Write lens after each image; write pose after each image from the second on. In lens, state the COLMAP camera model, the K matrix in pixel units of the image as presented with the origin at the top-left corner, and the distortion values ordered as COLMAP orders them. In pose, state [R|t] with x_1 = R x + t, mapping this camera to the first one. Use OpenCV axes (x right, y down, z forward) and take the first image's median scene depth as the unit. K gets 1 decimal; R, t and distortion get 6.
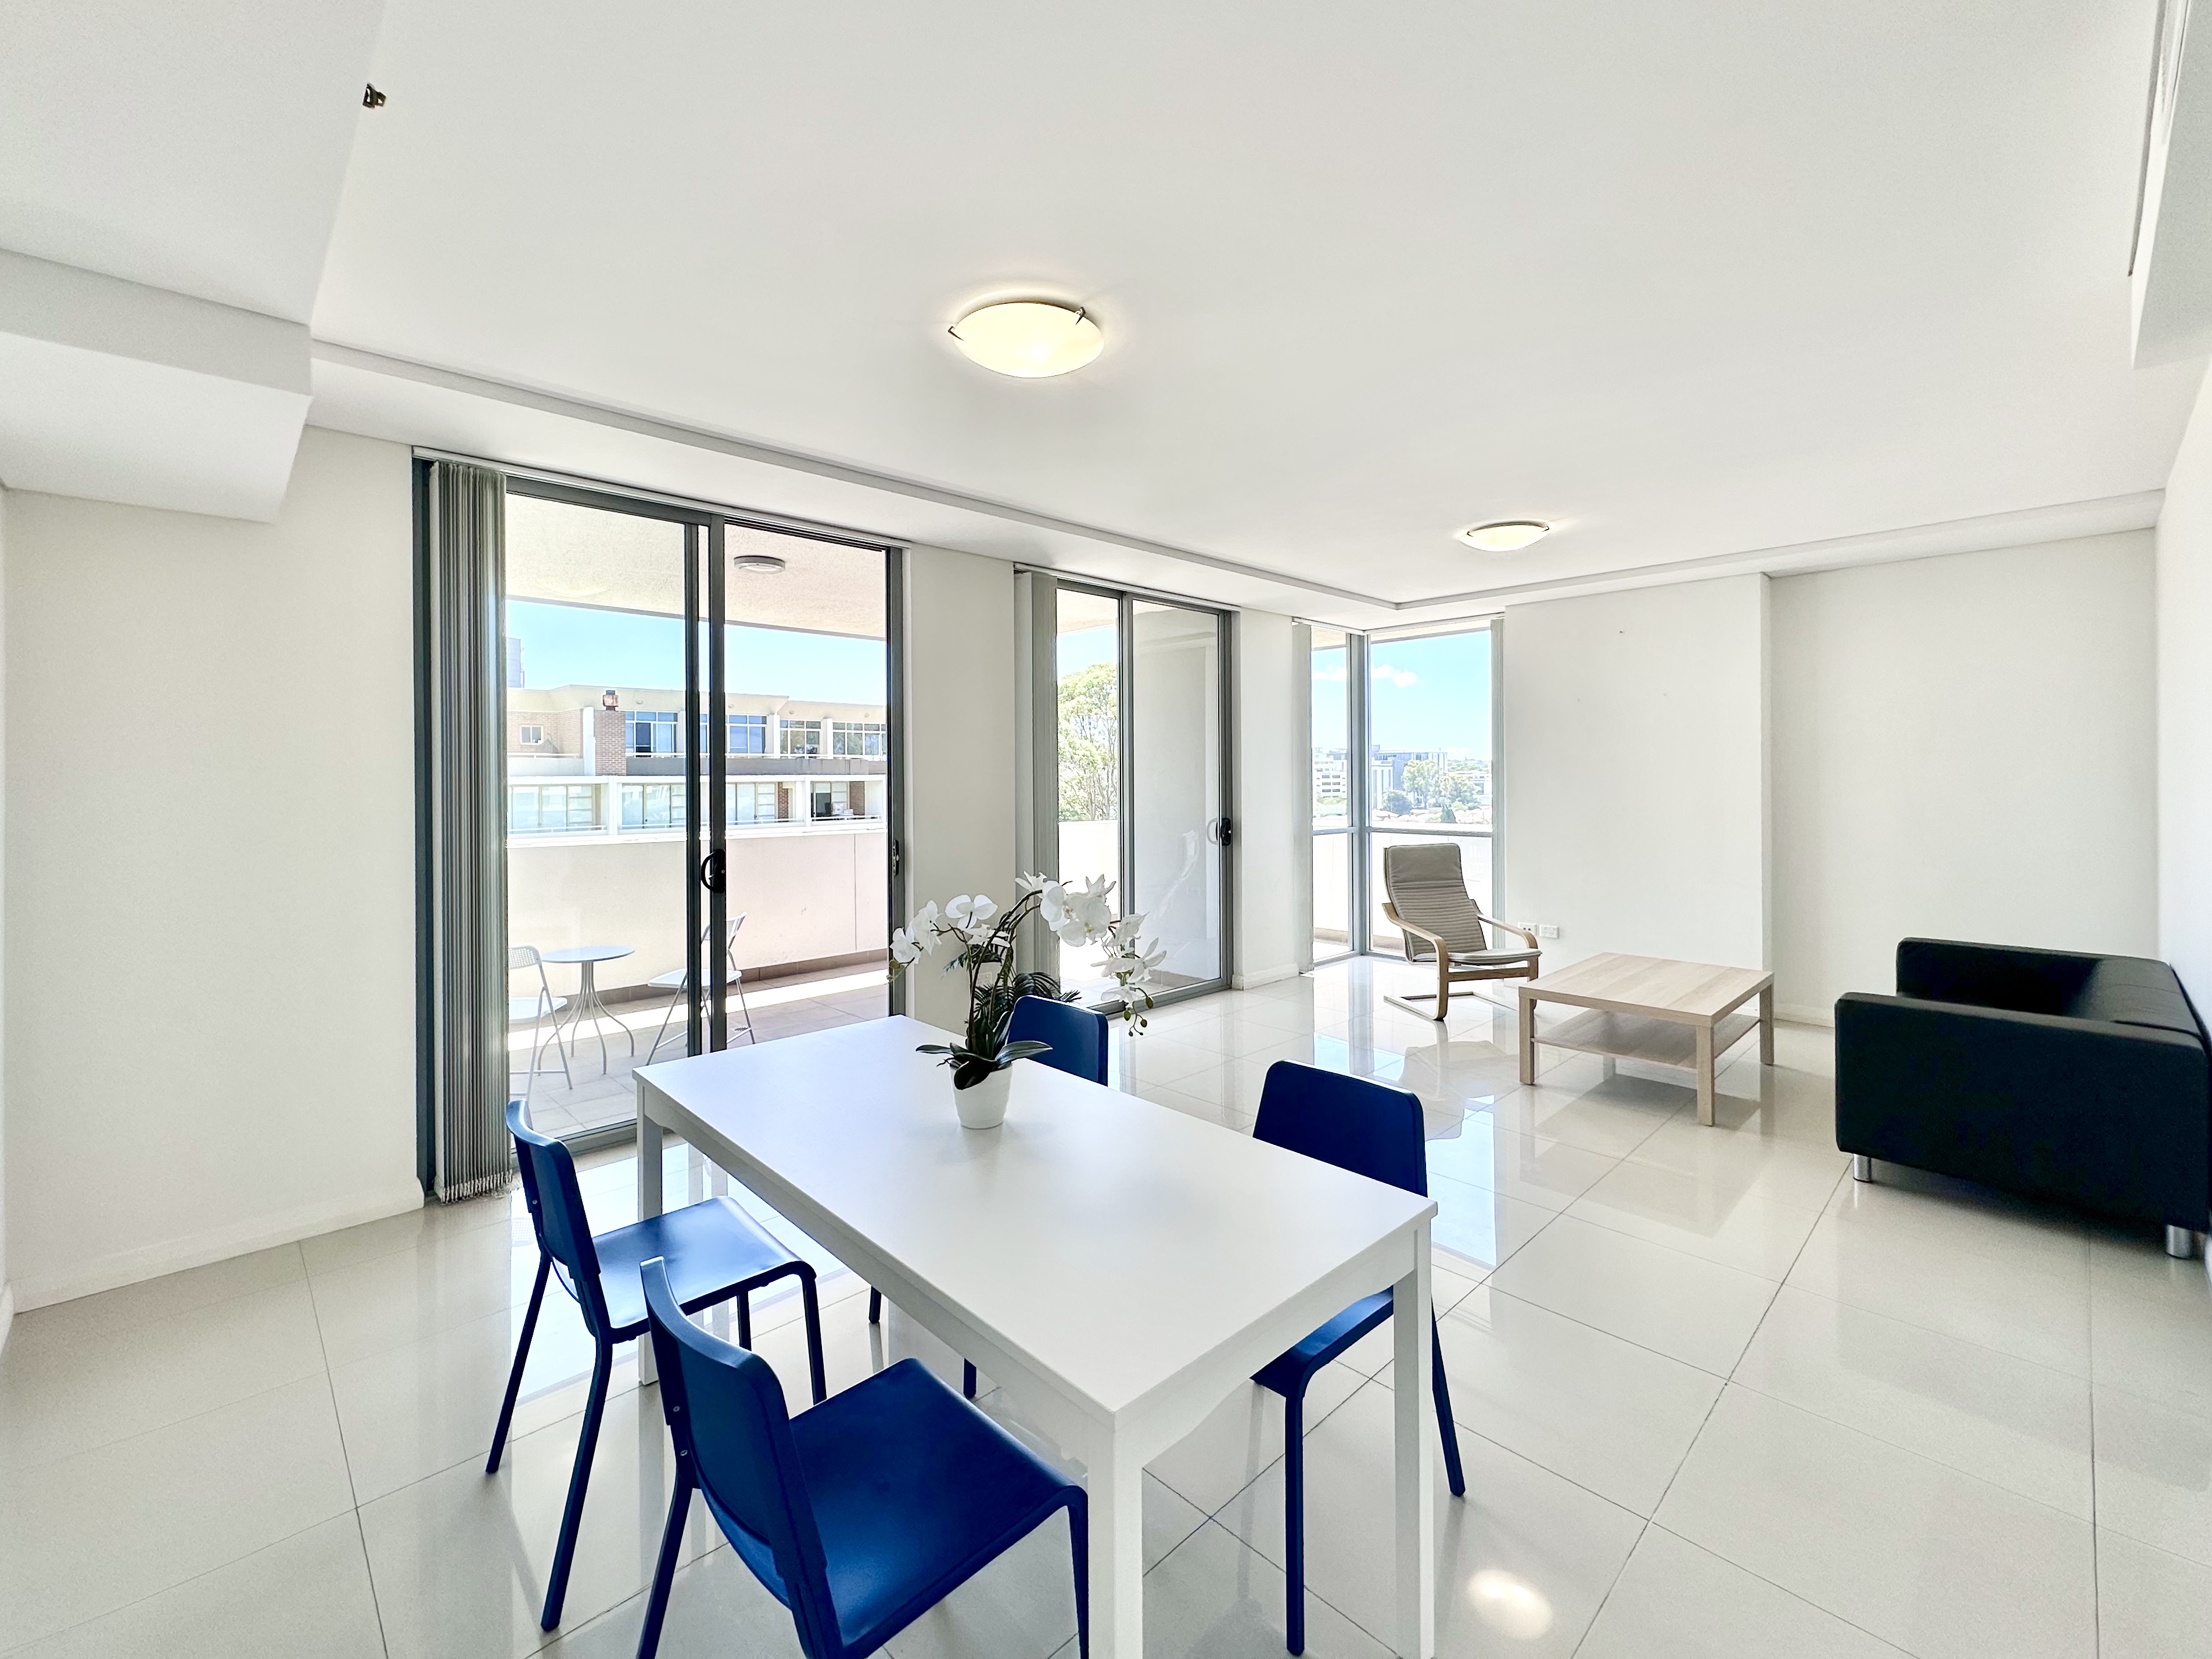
lens RADIAL K [[911.7, 0, 1069.5], [0, 911.7, 780.9], [0, 0, 1]] dist [-0.000270, -0.000066]
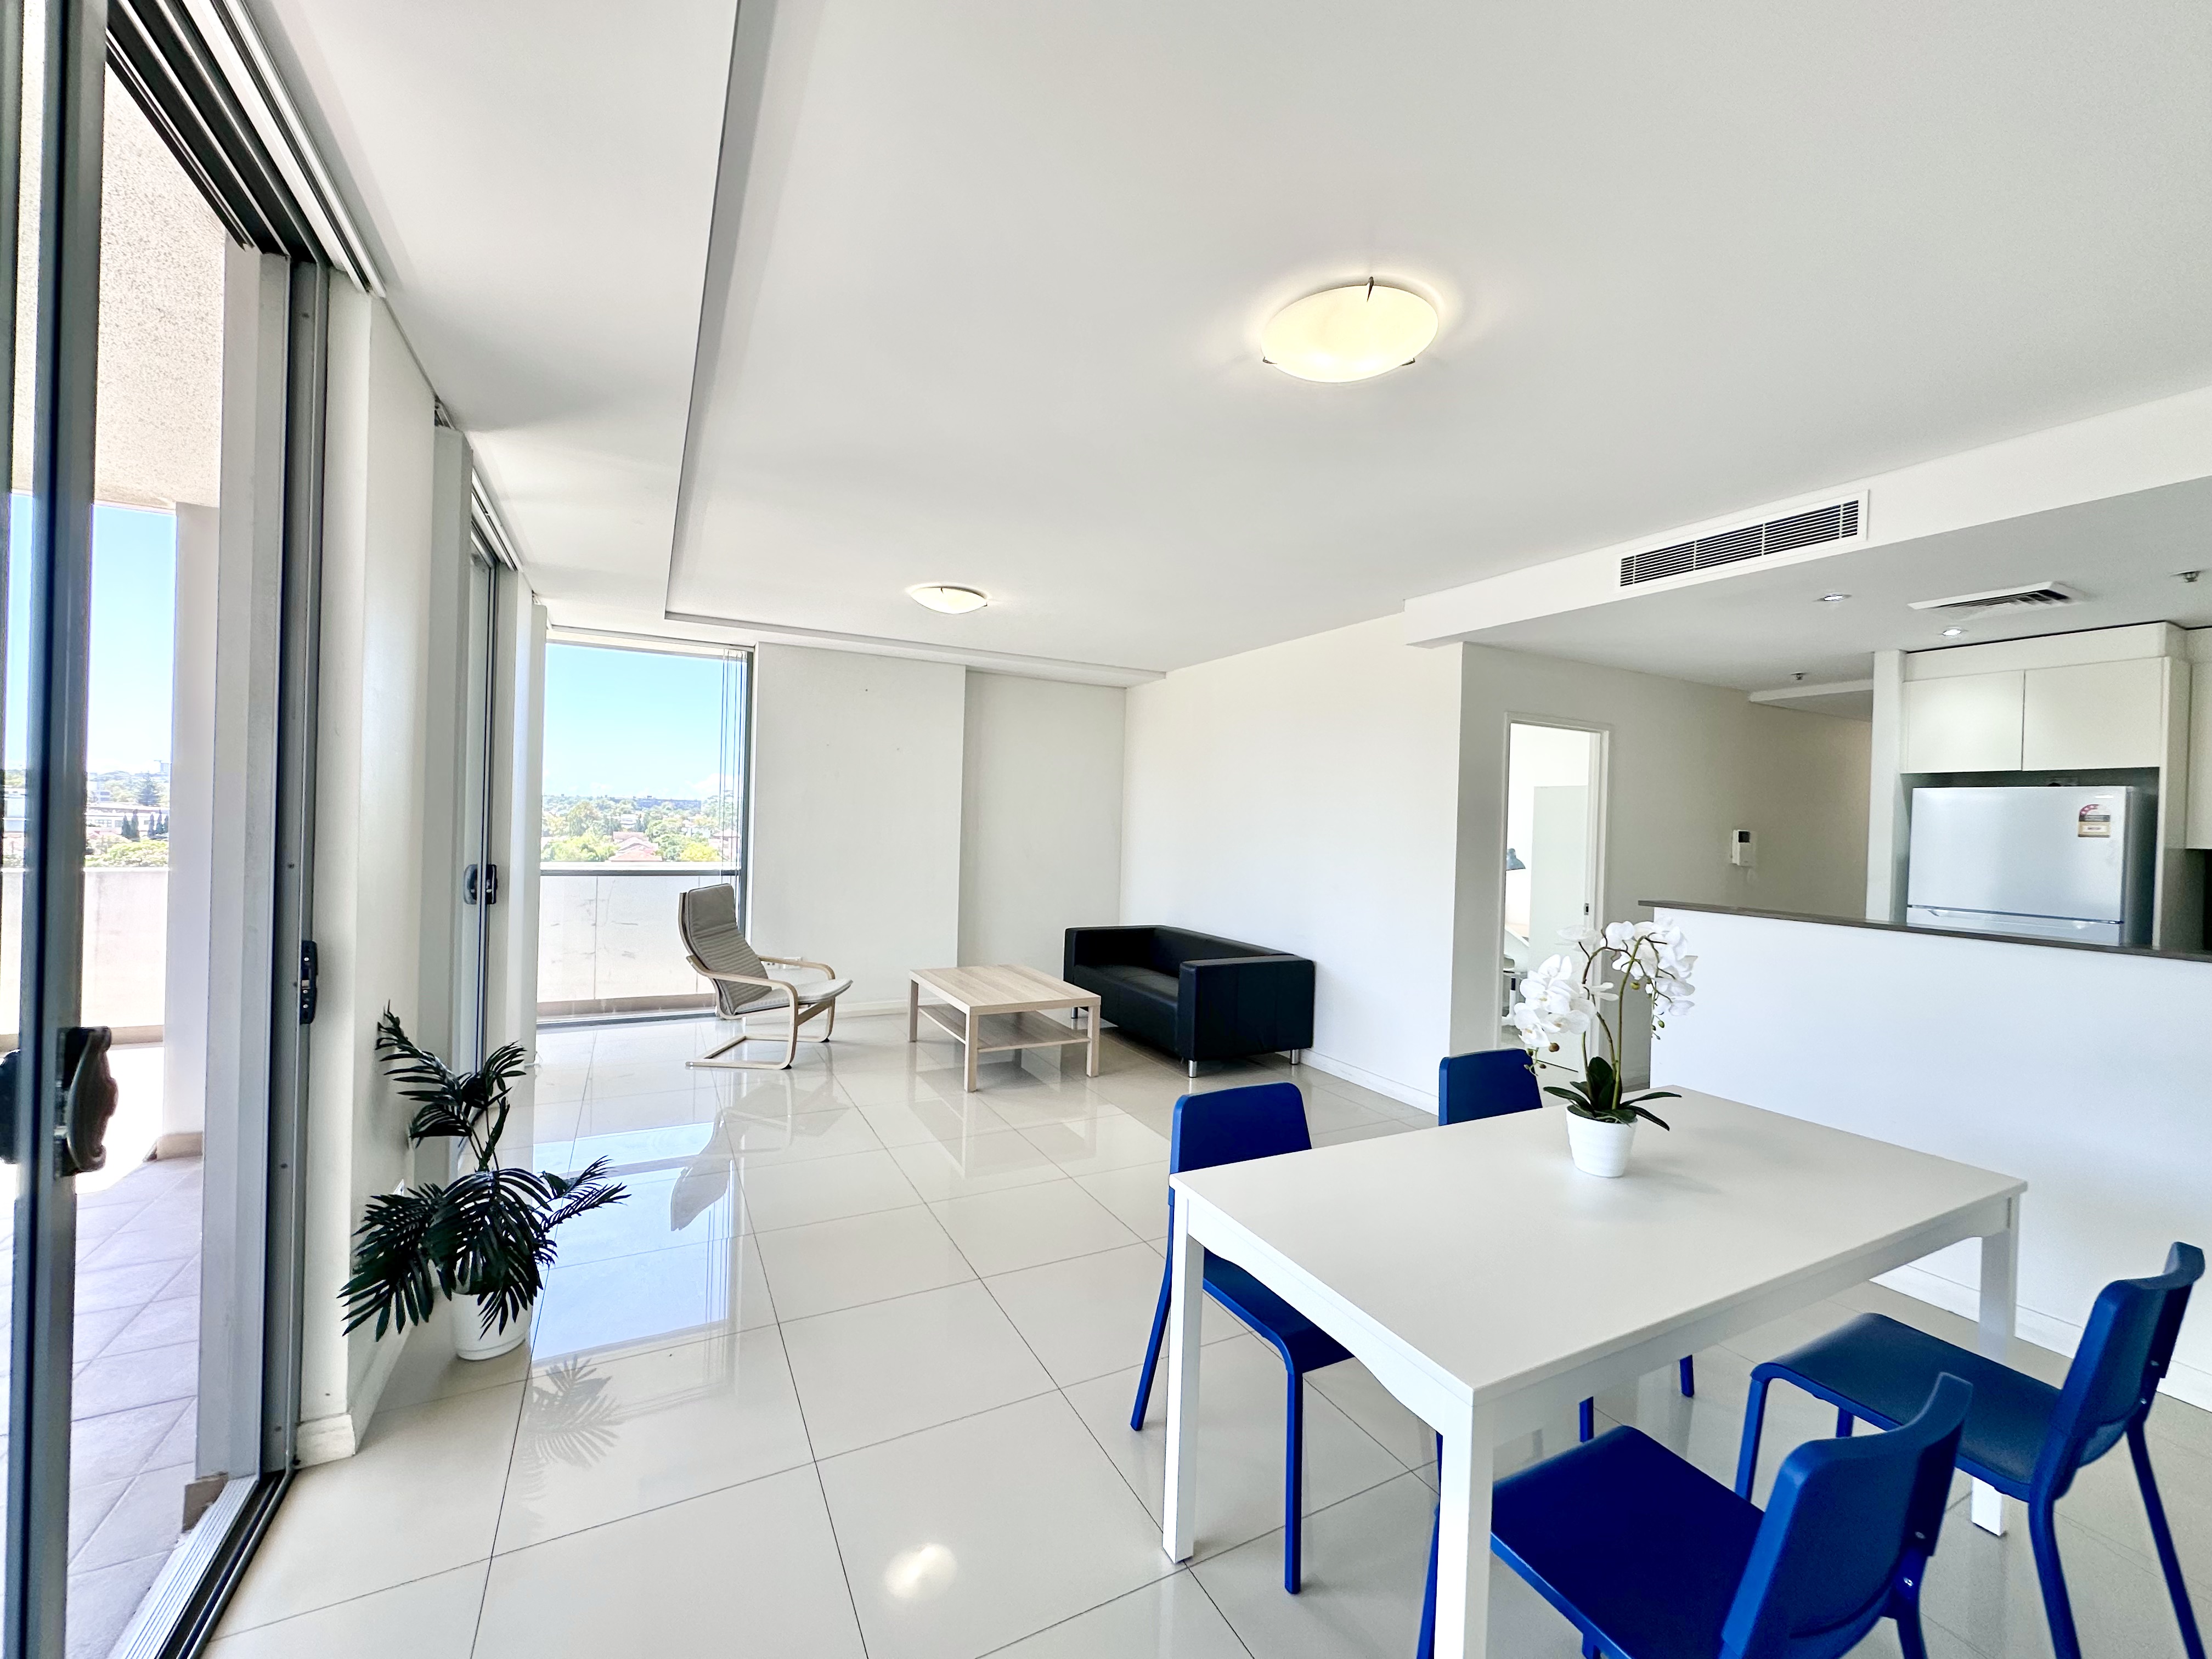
lens RADIAL K [[897.9, 0, 1108.4], [0, 897.9, 823.5], [0, 0, 1]] dist [0.000419, 0.000049]
pose [[0.257357, 0.010433, 0.966260, -0.445103], [-0.027433, 0.999618, -0.003486, -0.000443], [-0.965927, -0.025610, 0.257544, 0.457700]]
